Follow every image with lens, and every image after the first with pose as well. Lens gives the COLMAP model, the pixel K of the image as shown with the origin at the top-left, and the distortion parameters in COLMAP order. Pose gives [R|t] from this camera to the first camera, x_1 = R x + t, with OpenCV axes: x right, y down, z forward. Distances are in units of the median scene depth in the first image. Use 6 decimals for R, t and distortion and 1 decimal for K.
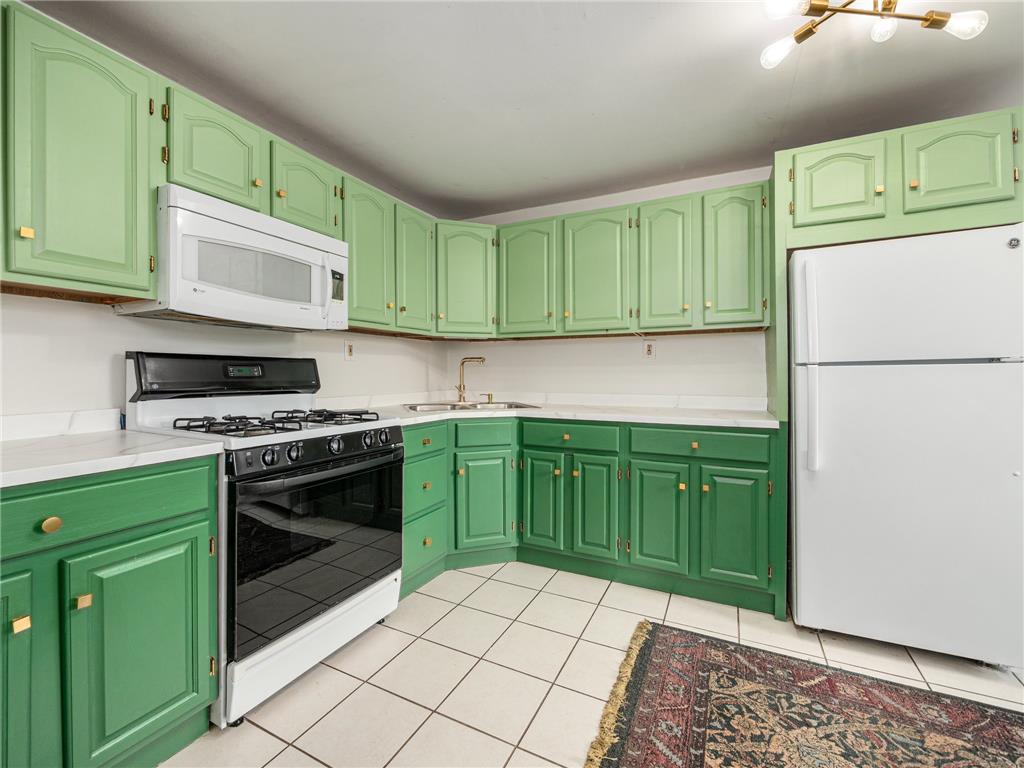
lens RADIAL K [[431.6, 0, 515.1], [0, 431.6, 379.3], [0, 0, 1]] dist [-0.003820, -0.000620]
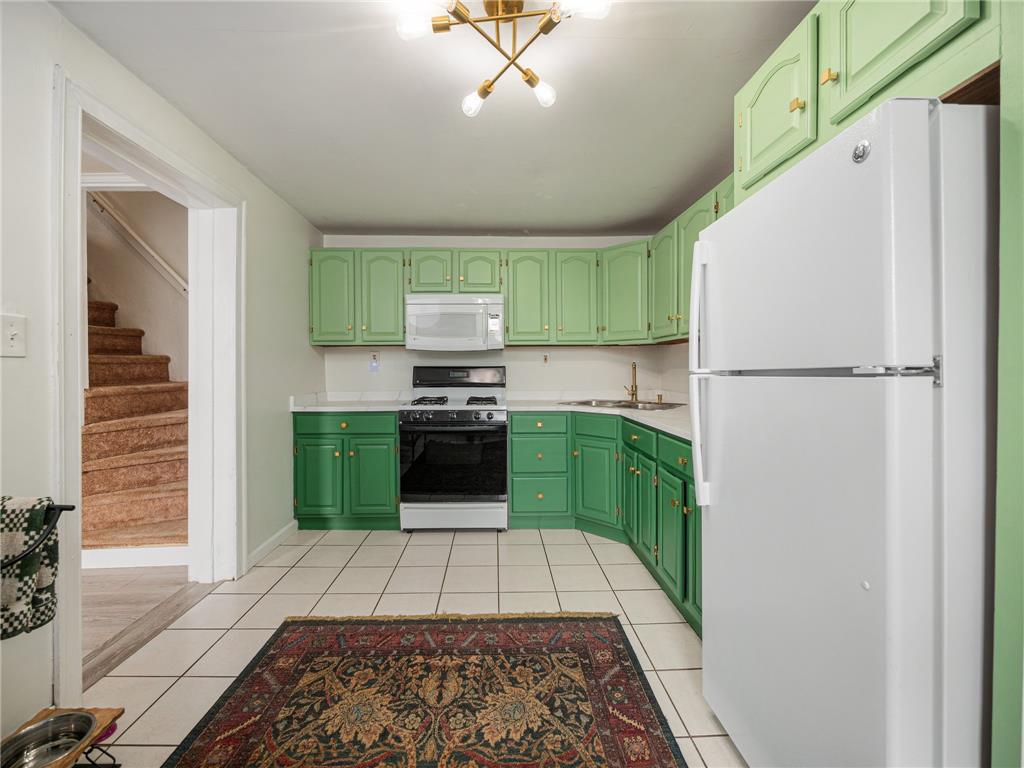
lens RADIAL K [[431.6, 0, 515.1], [0, 431.6, 379.3], [0, 0, 1]] dist [-0.003820, -0.000620]
pose [[0.480905, 0.019992, -0.876545, 1.409793], [-0.007941, 0.999798, 0.018447, -0.041688], [0.876737, -0.001911, 0.480967, 0.357647]]
